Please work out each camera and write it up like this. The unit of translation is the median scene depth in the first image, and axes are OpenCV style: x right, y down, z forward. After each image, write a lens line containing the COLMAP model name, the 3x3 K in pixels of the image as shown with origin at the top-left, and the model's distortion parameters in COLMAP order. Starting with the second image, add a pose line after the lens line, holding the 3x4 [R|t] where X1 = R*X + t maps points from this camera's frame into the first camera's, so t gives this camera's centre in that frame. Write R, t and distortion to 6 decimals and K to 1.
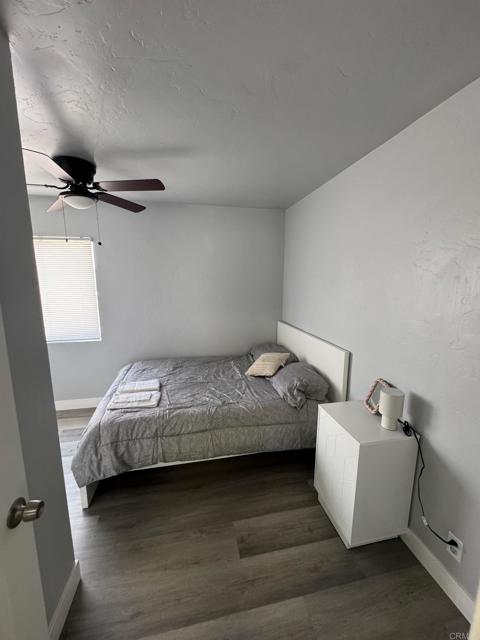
lens RADIAL K [[255.4, 0, 241.5], [0, 255.4, 319.6], [0, 0, 1]] dist [-0.002646, 0.001170]
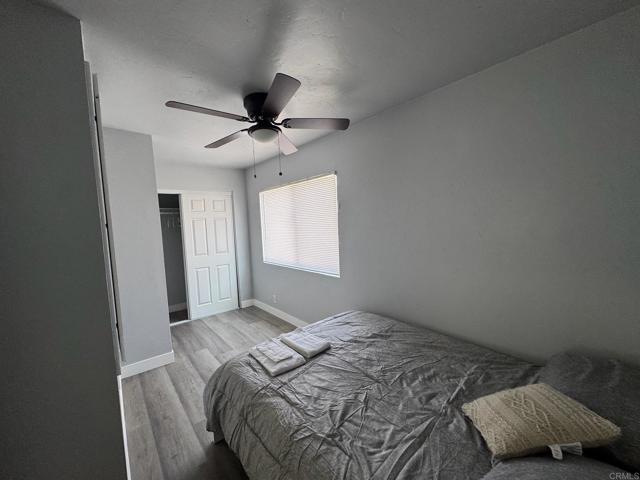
lens RADIAL K [[255.4, 0, 320.5], [0, 255.4, 240.4], [0, 0, 1]] dist [-0.002646, 0.001170]
pose [[0.474292, 0.042985, -0.879318, 0.376381], [-0.102004, 0.994764, -0.006391, -0.065757], [0.874439, 0.092725, 0.476193, 0.737558]]
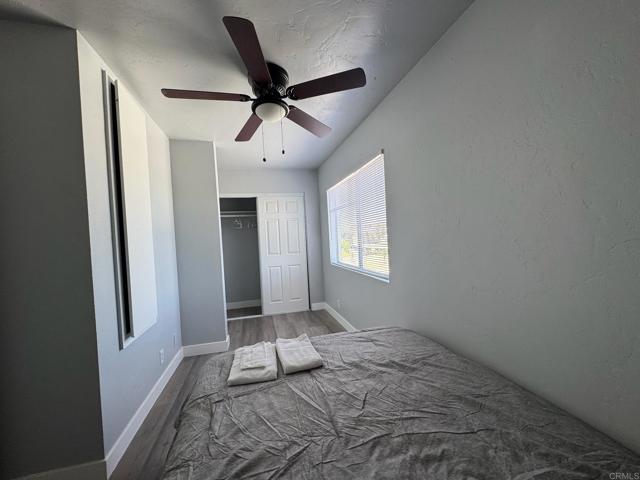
lens RADIAL K [[255.4, 0, 320.7], [0, 255.4, 239.8], [0, 0, 1]] dist [-0.002646, 0.001170]
pose [[0.042433, 0.007023, -0.999075, 0.288712], [-0.112307, 0.993671, 0.002215, -0.034634], [0.992767, 0.112109, 0.042953, 1.170895]]
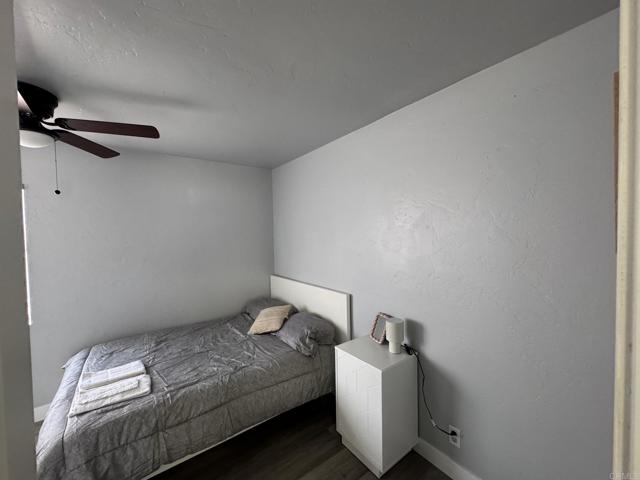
lens RADIAL K [[255.4, 0, 320.0], [0, 255.4, 240.6], [0, 0, 1]] dist [-0.002646, 0.001170]
pose [[0.906728, -0.034633, 0.420291, -0.172776], [0.092065, 0.988839, -0.117137, 0.011763], [-0.411543, 0.144906, 0.899797, -0.002383]]
